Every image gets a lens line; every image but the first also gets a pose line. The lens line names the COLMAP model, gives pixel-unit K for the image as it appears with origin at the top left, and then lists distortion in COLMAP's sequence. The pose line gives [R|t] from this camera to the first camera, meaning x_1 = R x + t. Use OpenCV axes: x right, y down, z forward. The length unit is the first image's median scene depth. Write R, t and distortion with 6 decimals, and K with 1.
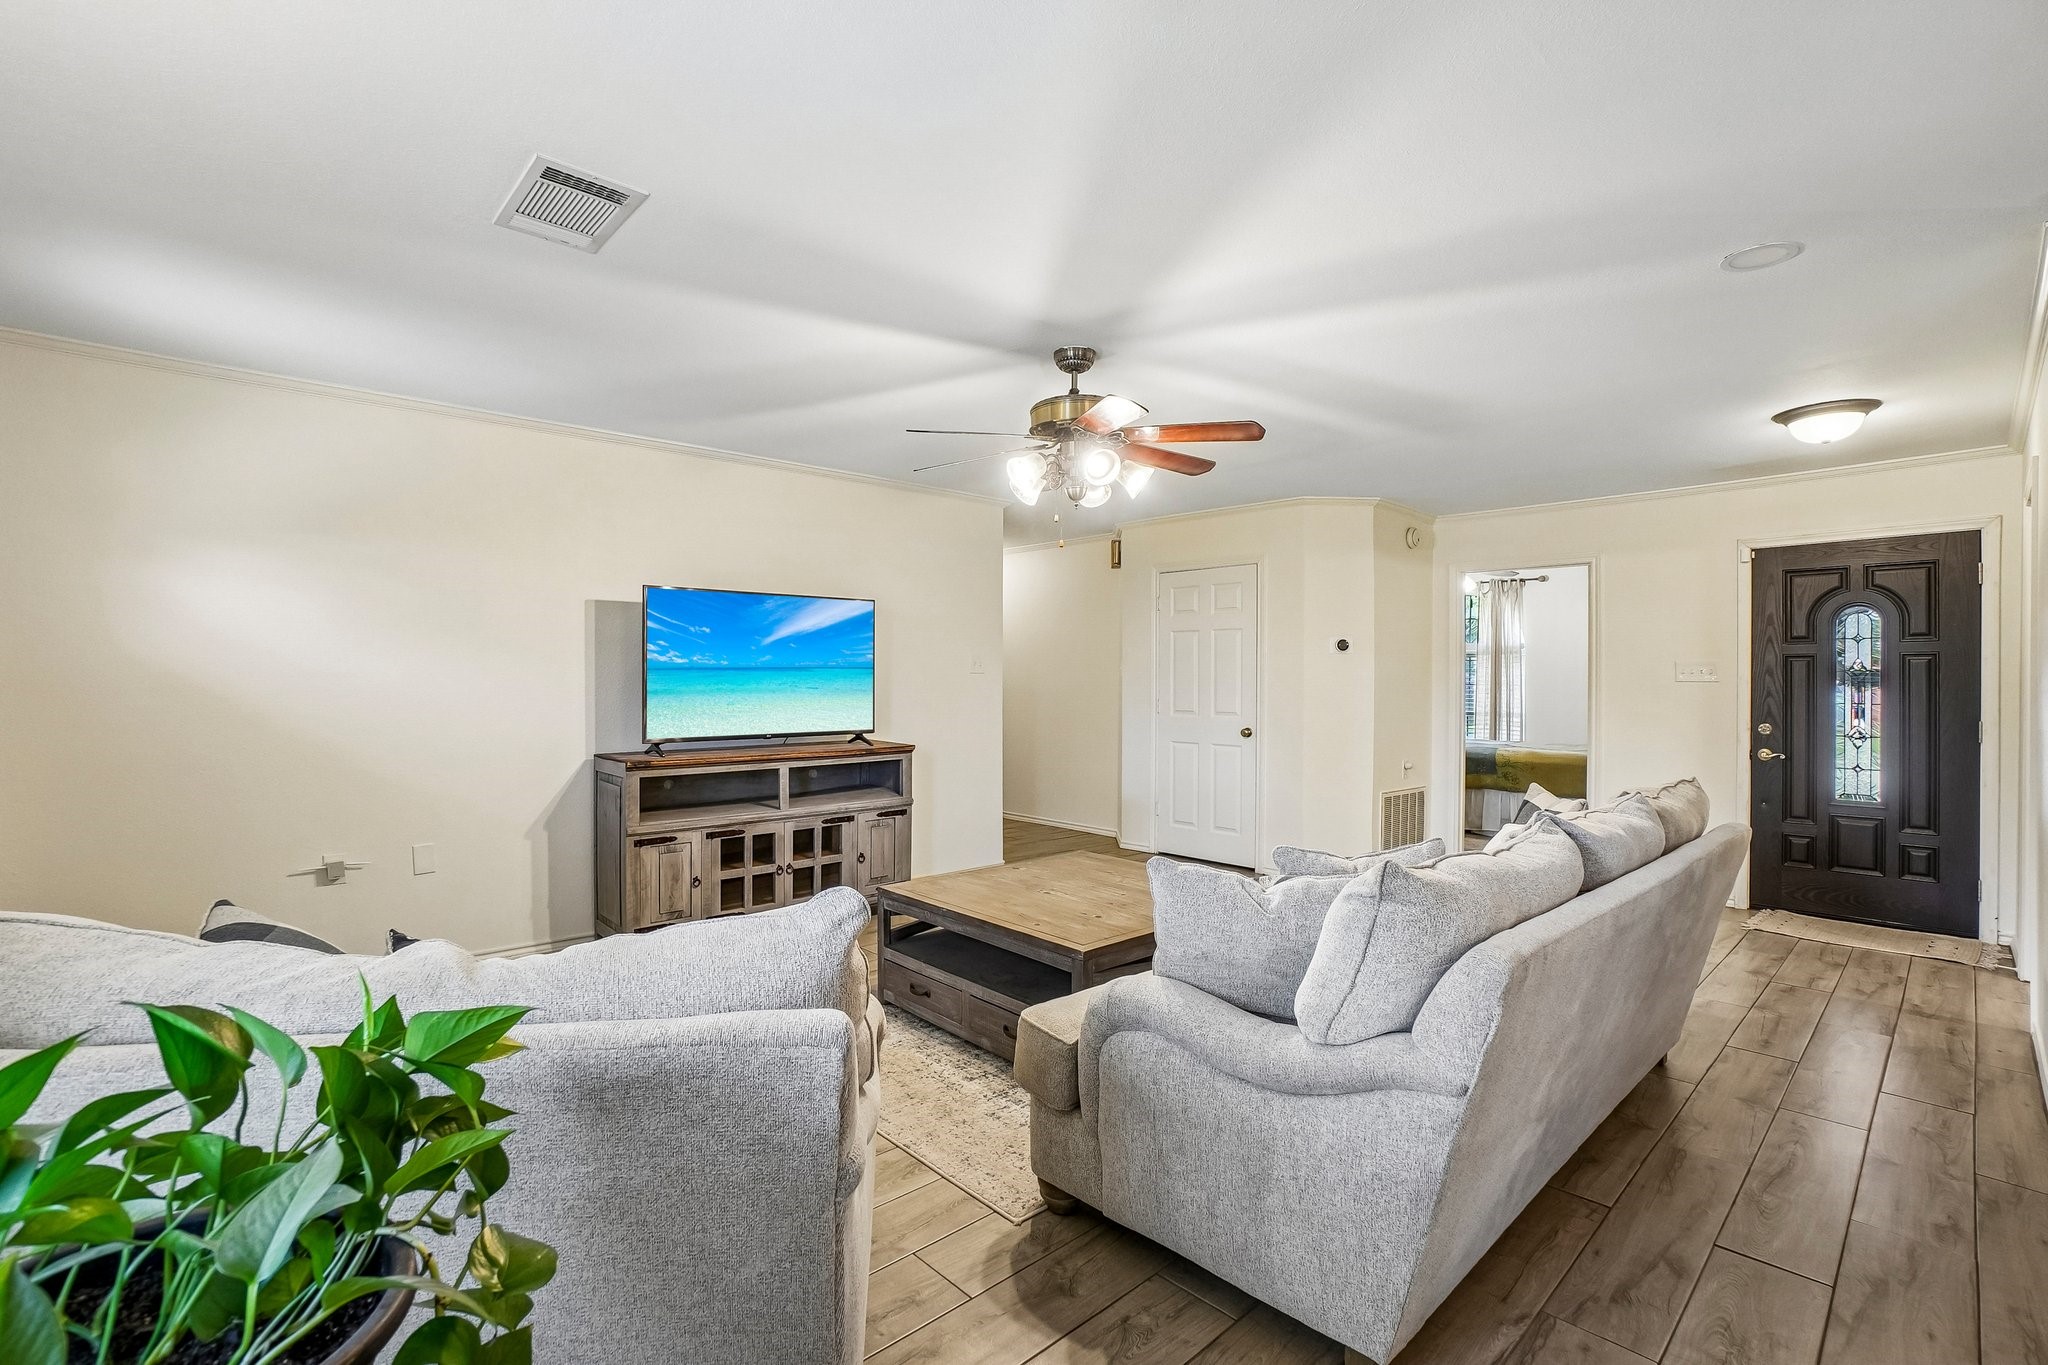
lens RADIAL K [[921.2, 0, 978.3], [0, 921.2, 670.7], [0, 0, 1]] dist [-0.056368, 0.018992]
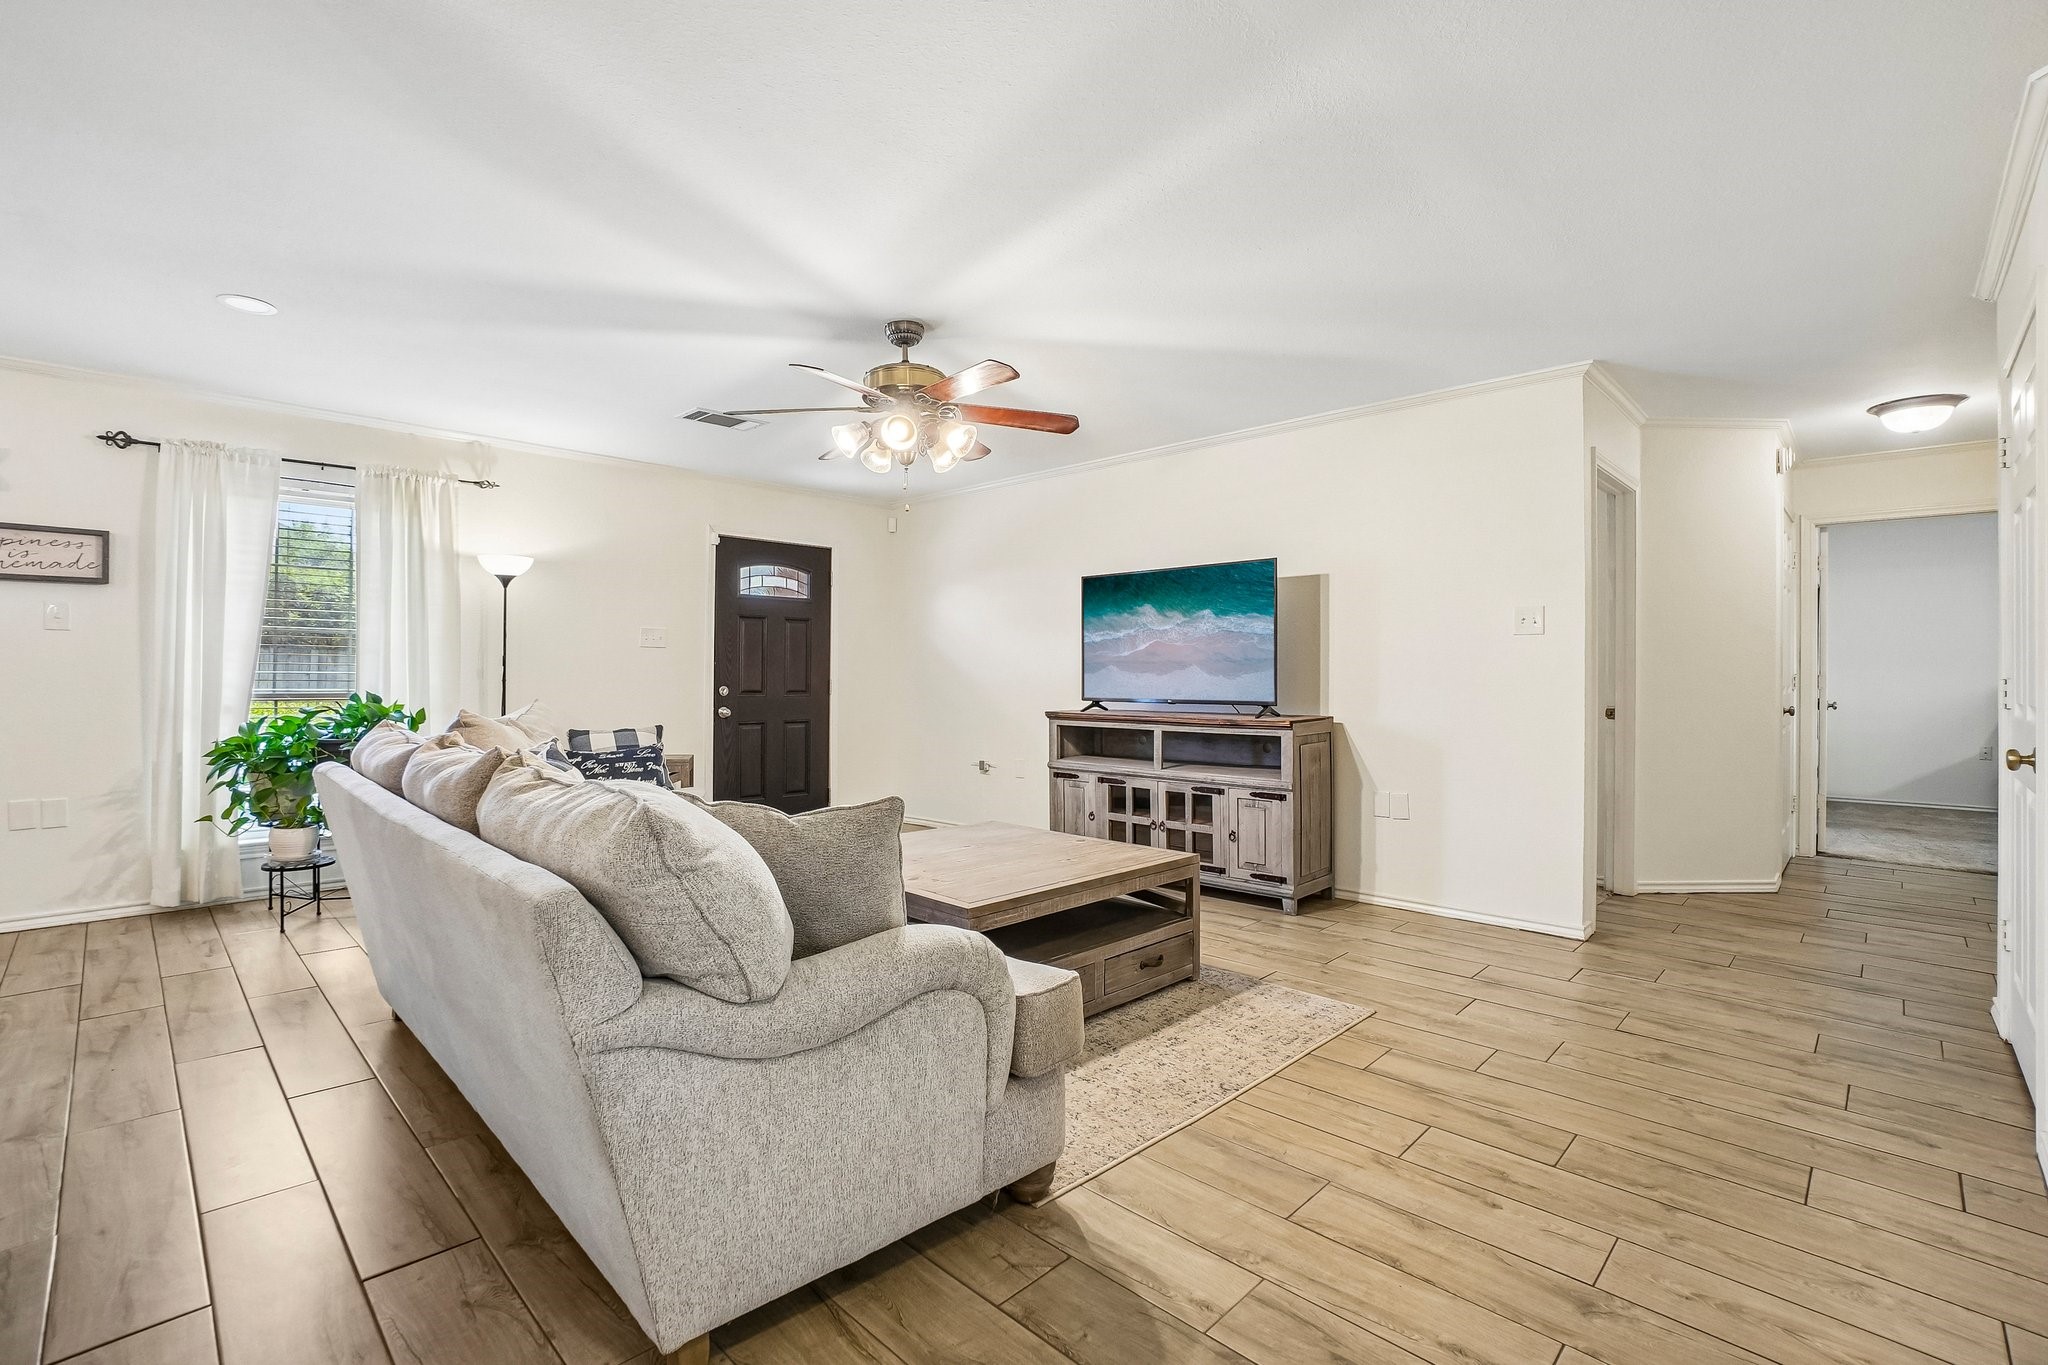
lens RADIAL K [[921.2, 0, 978.3], [0, 921.2, 670.7], [0, 0, 1]] dist [-0.056368, 0.018992]
pose [[0.048838, -0.005072, -0.998794, 0.849134], [0.004470, 0.999978, -0.004860, 0.040726], [0.998797, -0.004227, 0.048860, 0.740846]]
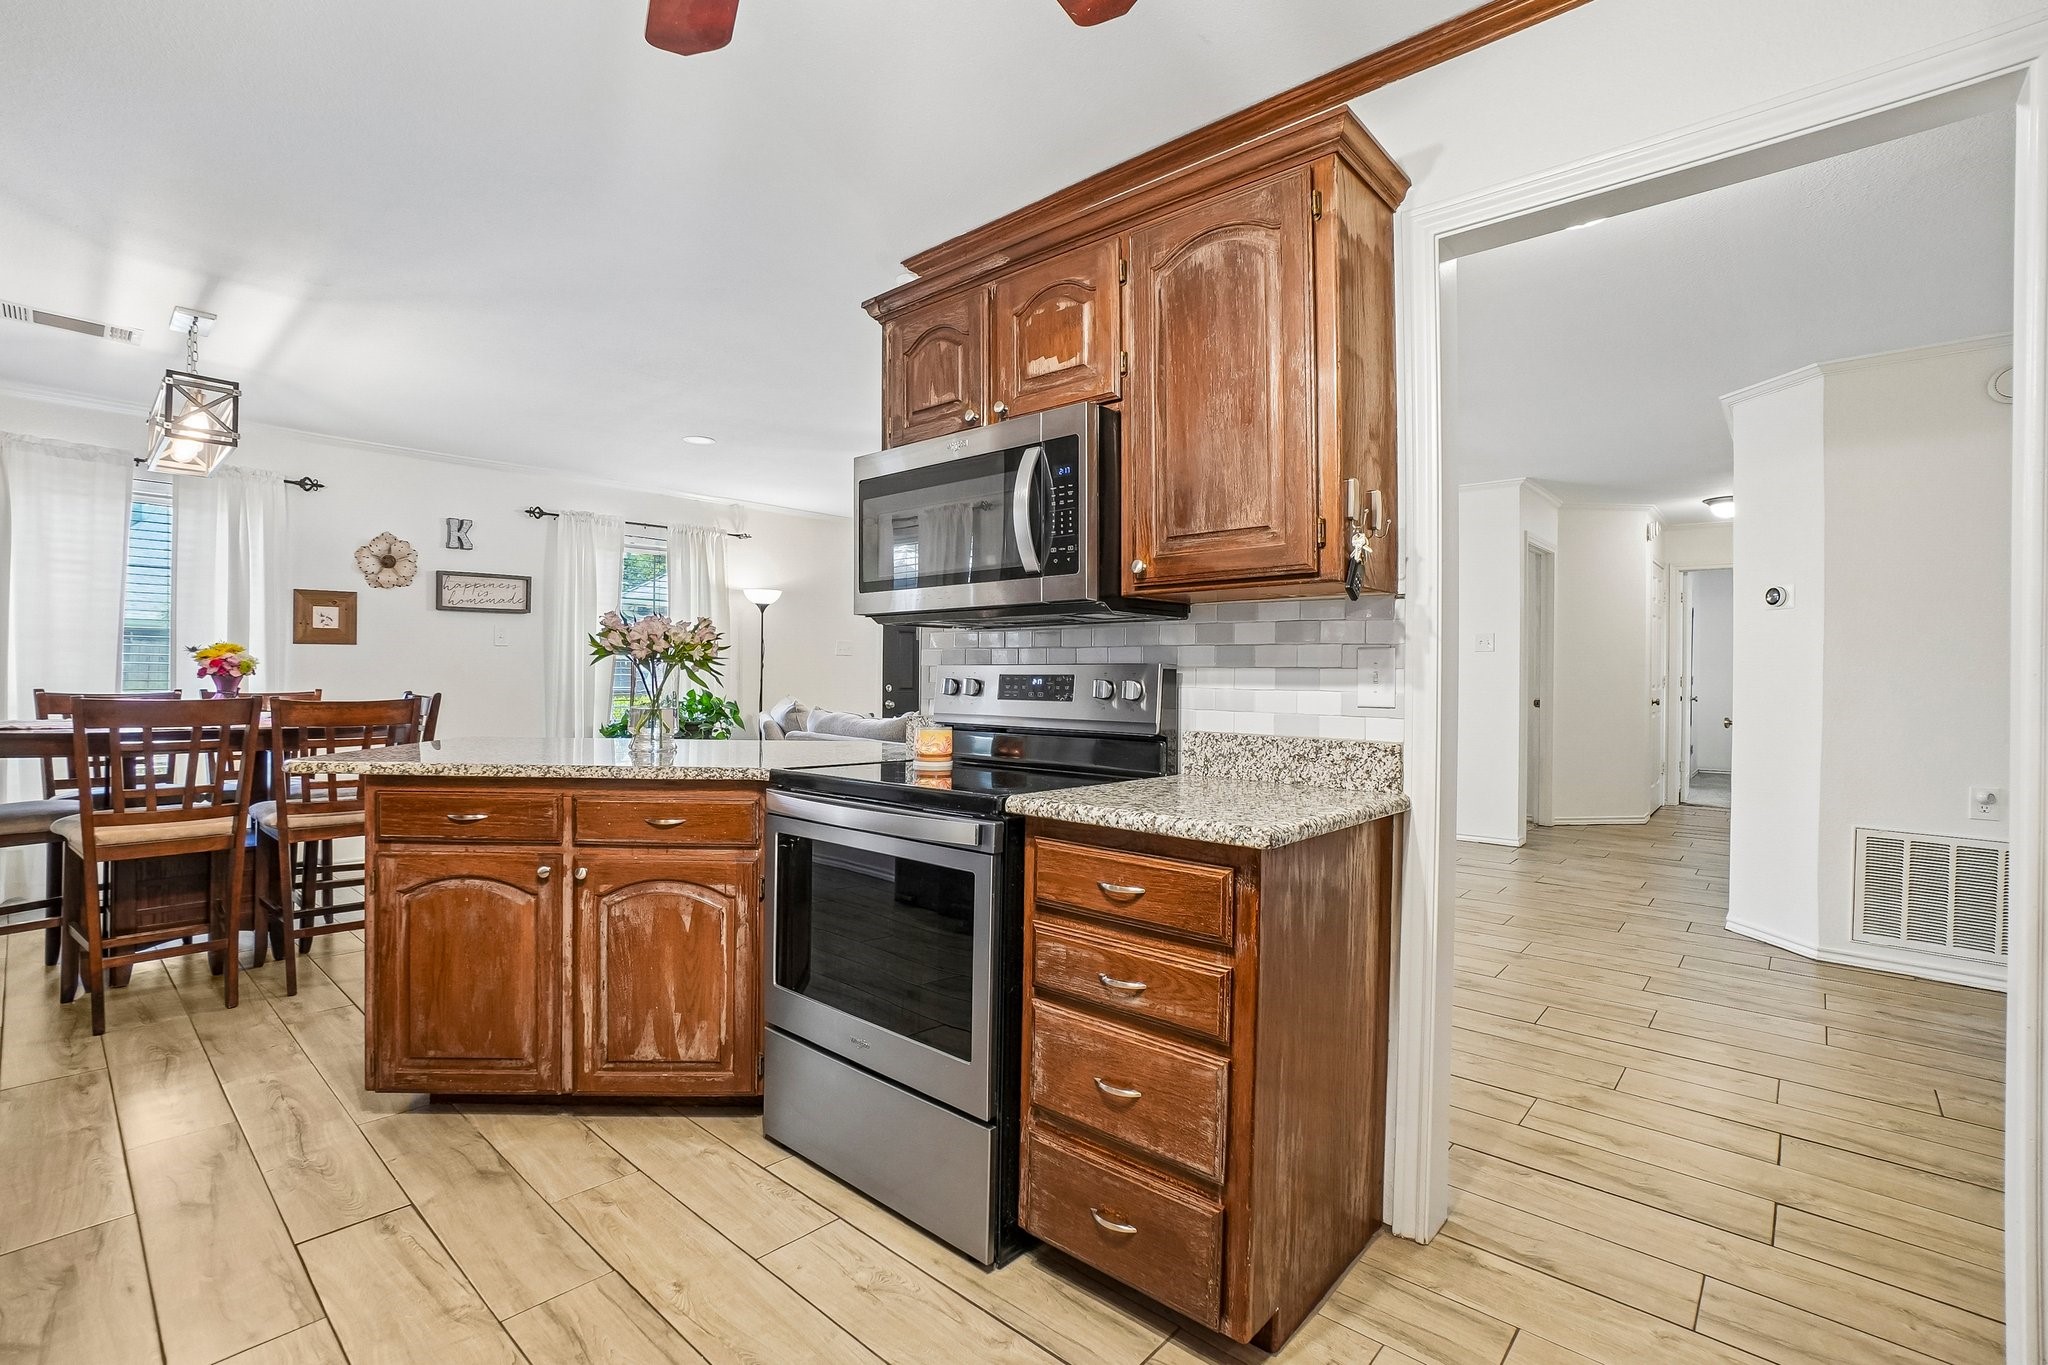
lens RADIAL K [[921.2, 0, 978.3], [0, 921.2, 670.7], [0, 0, 1]] dist [-0.056368, 0.018992]
pose [[0.098763, -0.001167, -0.995110, 1.314853], [0.003162, 0.999995, -0.000859, 0.029950], [0.995106, -0.003062, 0.098766, 0.400073]]
